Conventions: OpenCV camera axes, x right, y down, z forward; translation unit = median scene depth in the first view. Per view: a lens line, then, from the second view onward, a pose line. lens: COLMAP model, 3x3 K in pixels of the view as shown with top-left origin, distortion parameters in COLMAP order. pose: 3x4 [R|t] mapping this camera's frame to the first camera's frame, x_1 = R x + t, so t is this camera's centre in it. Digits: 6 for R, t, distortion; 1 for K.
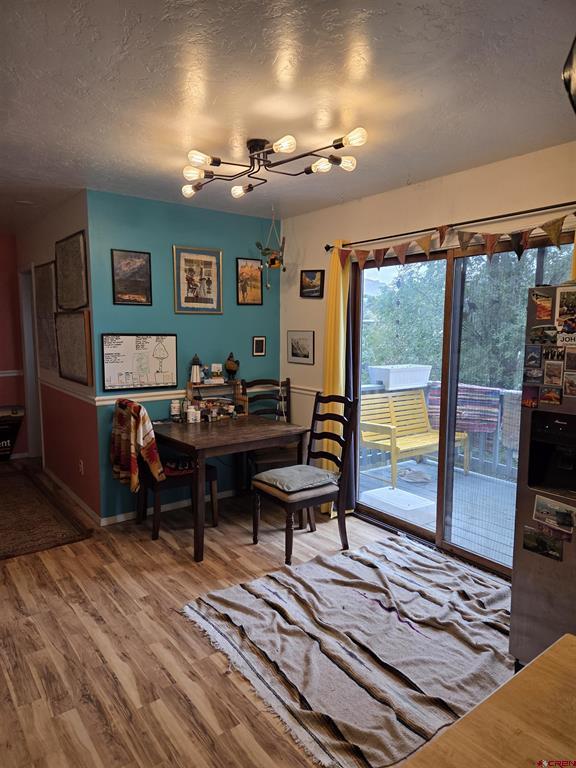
lens RADIAL K [[510.7, 0, 284.6], [0, 510.7, 388.9], [0, 0, 1]] dist [0.055848, -0.039354]
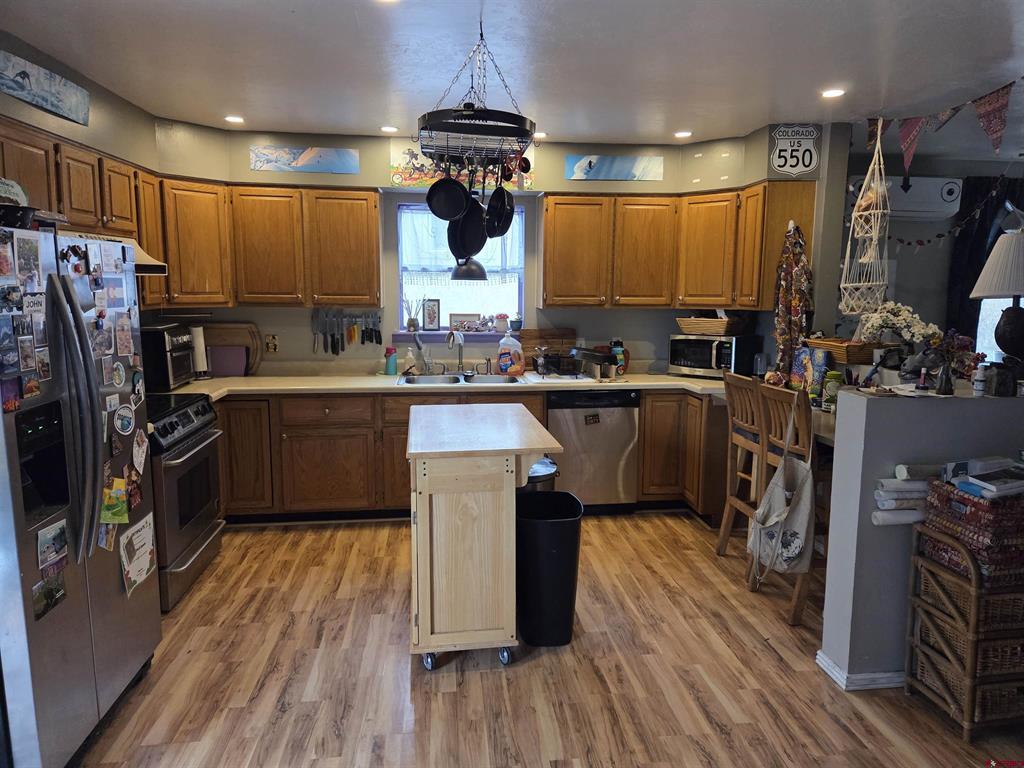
lens RADIAL K [[680.9, 0, 510.8], [0, 680.9, 380.7], [0, 0, 1]] dist [0.055848, -0.039354]
pose [[-0.859611, -0.077826, 0.504987, -0.523366], [0.051907, 0.969917, 0.237837, -0.184991], [-0.508306, 0.230659, -0.829712, 1.464483]]
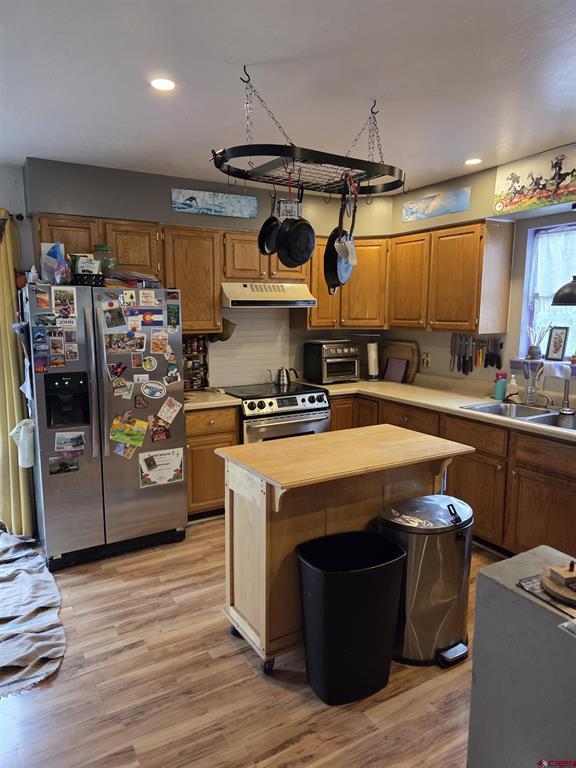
lens RADIAL K [[510.7, 0, 291.2], [0, 510.7, 384.1], [0, 0, 1]] dist [0.055848, -0.039354]
pose [[0.104913, -0.144242, 0.983965, -0.850237], [0.113796, 0.984668, 0.132212, -0.041550], [-0.987949, 0.098101, 0.119719, 0.191220]]
